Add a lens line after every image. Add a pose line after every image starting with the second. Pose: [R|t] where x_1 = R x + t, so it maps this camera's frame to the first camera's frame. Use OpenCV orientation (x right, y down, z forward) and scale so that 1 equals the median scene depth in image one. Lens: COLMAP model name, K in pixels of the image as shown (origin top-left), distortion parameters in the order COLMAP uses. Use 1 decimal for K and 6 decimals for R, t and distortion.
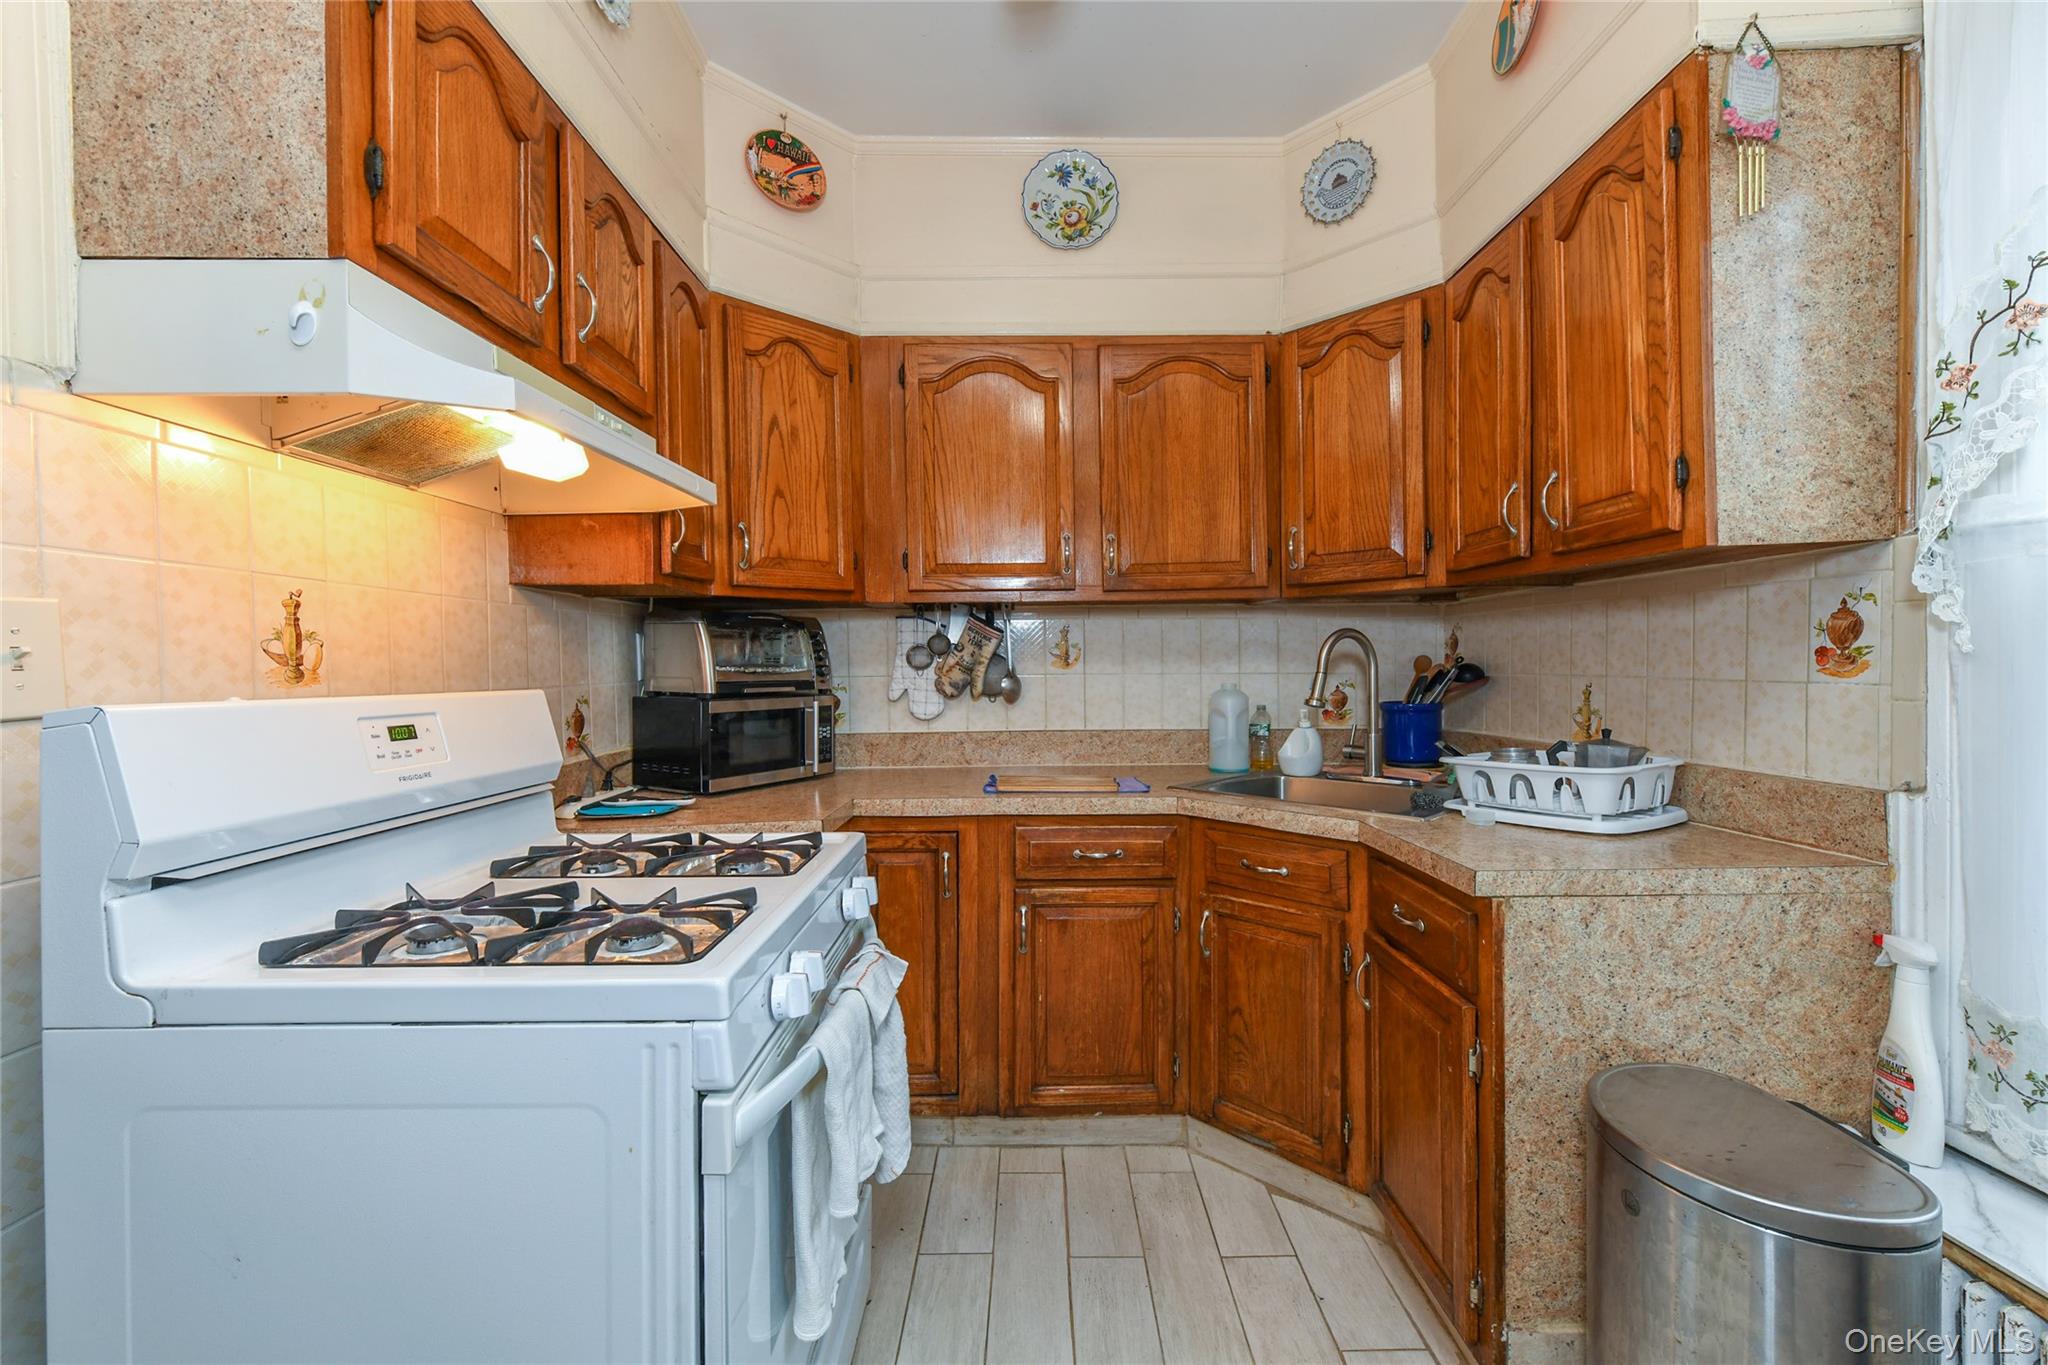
lens RADIAL K [[843.0, 0, 1024.0], [0, 843.0, 682.5], [0, 0, 1]] dist [0.000999, 0.000077]
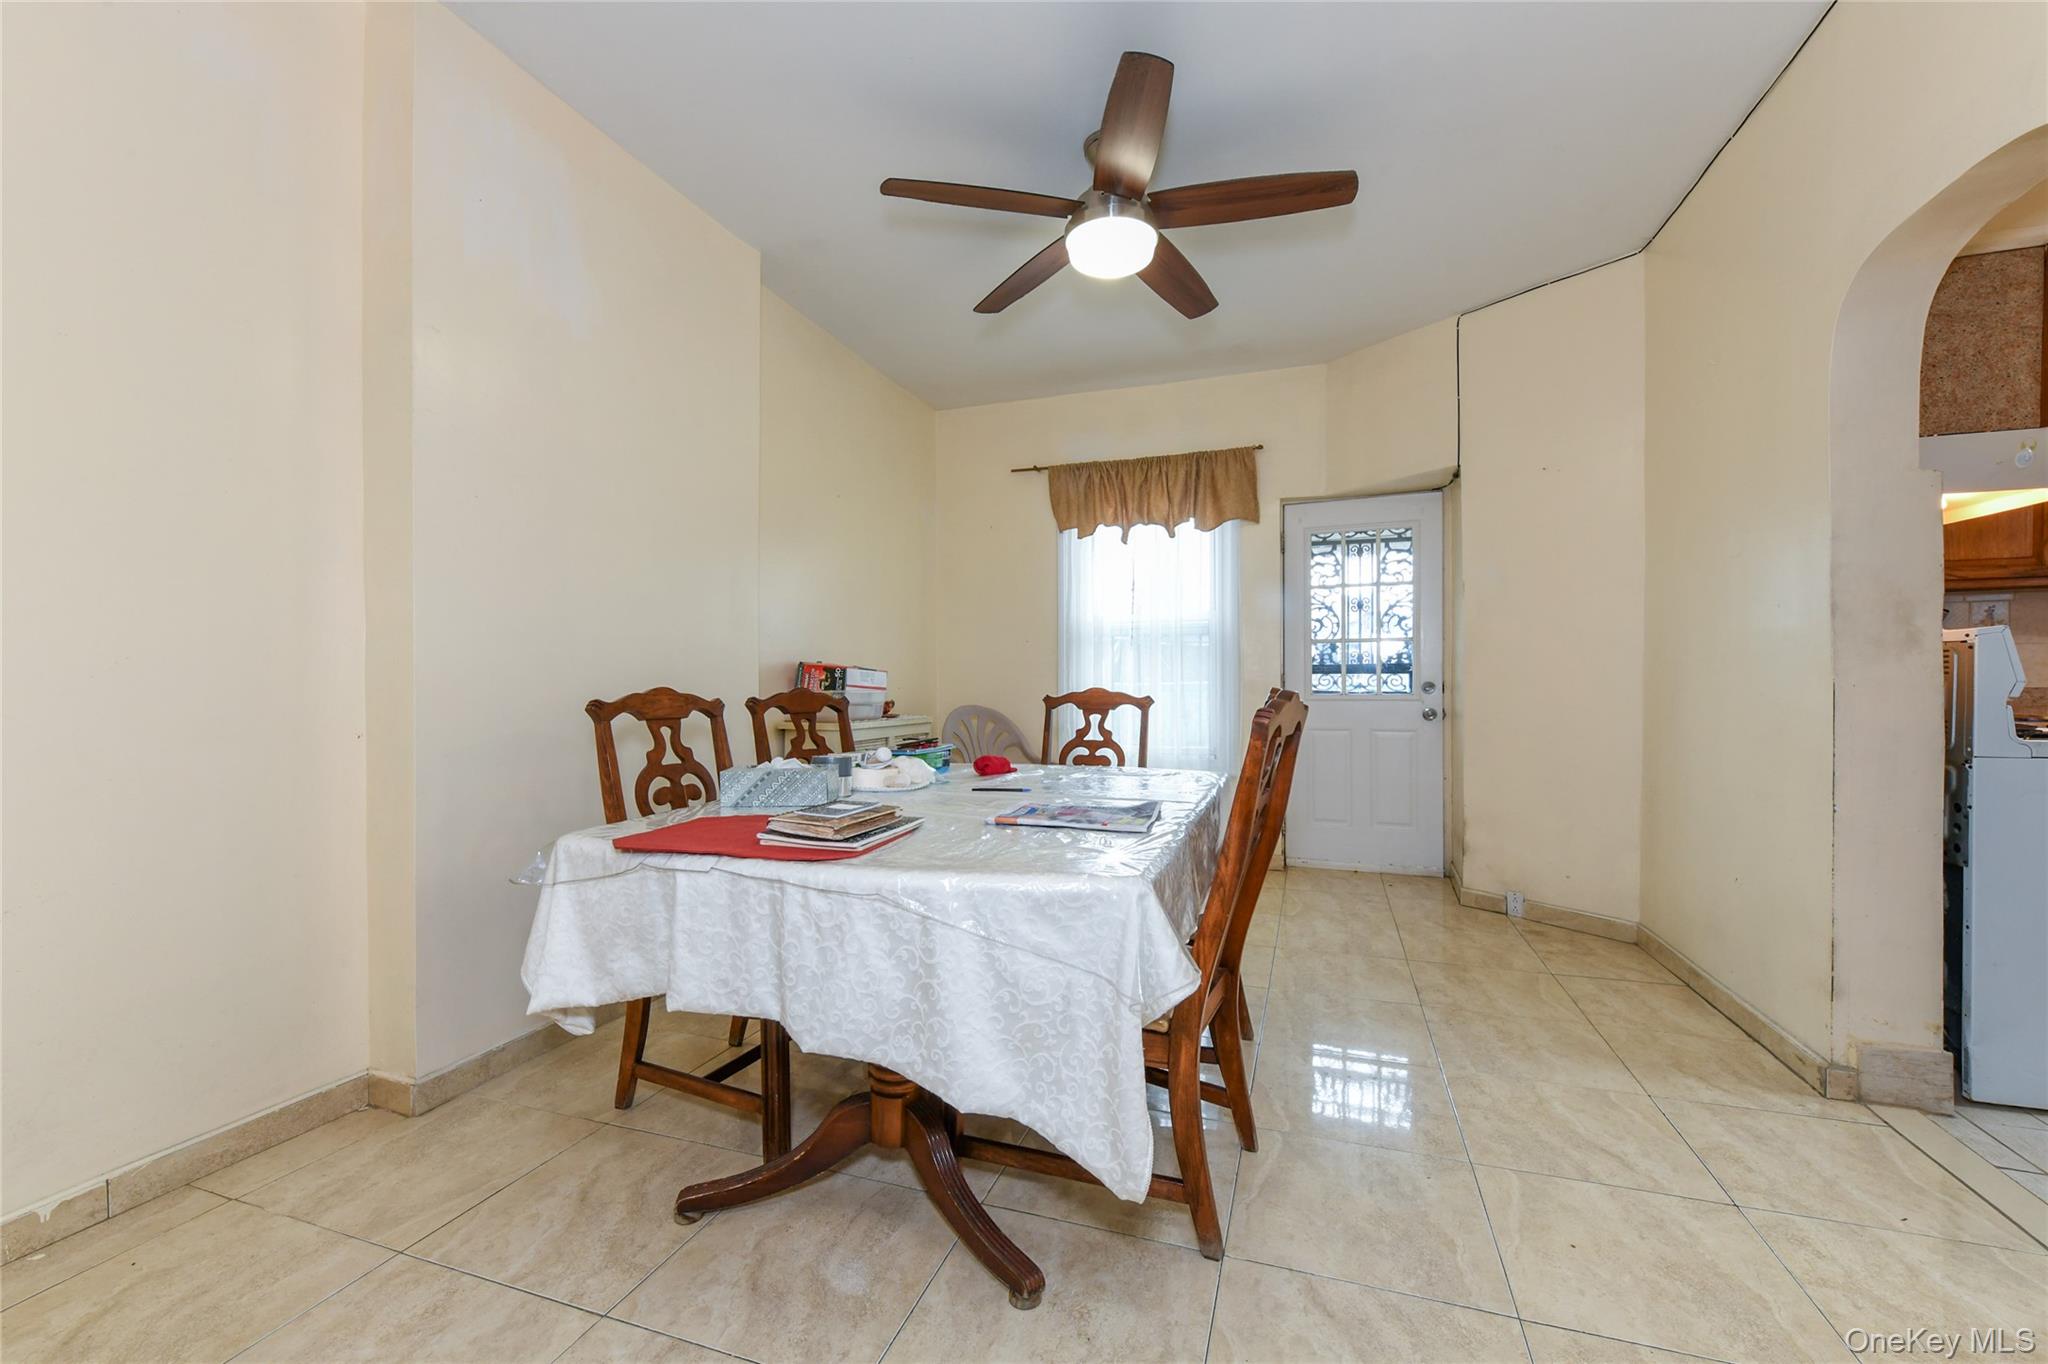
lens RADIAL K [[849.5, 0, 1020.4], [0, 849.5, 697.8], [0, 0, 1]] dist [0.010499, -0.003308]
pose [[0.944445, 0.007096, -0.328593, -1.955964], [-0.006288, 0.999974, 0.003521, 0.163779], [0.328609, -0.001259, 0.944465, -1.510906]]
